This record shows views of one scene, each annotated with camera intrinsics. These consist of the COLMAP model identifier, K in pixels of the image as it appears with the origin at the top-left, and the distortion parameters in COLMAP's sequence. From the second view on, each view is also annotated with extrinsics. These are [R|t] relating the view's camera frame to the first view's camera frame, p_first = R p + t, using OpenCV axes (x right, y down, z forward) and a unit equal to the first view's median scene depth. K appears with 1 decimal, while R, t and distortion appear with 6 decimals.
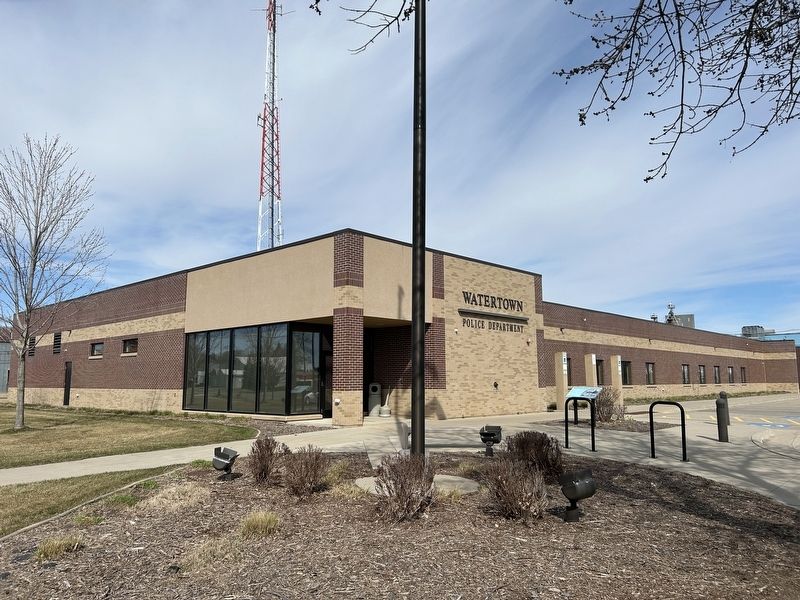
lens RADIAL K [[599.0, 0, 397.3], [0, 599.0, 297.3], [0, 0, 1]] dist [0.000576, -0.001712]
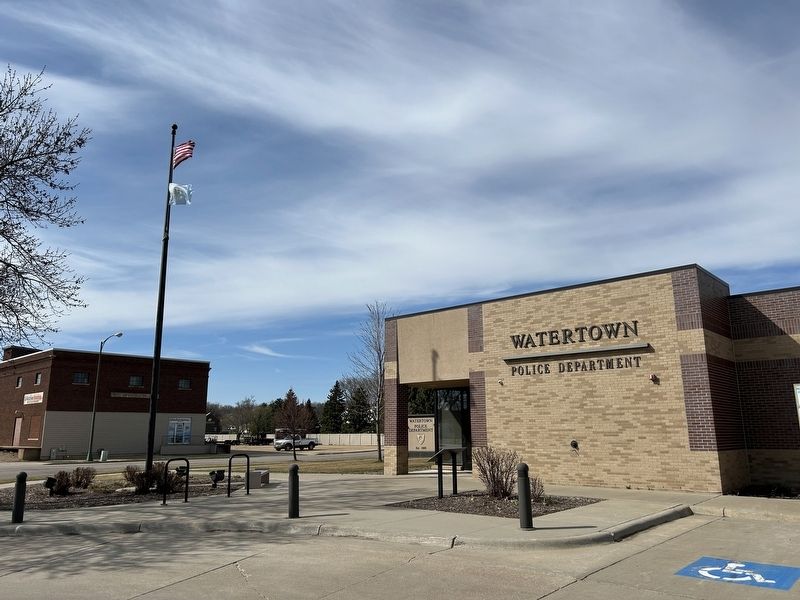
lens RADIAL K [[599.0, 0, 396.1], [0, 599.0, 302.4], [0, 0, 1]] dist [0.000576, -0.001712]
pose [[0.042997, -0.215410, -0.975577, 0.925967], [0.134677, 0.968817, -0.207982, 0.097716], [0.989956, -0.122446, 0.070667, 0.734460]]
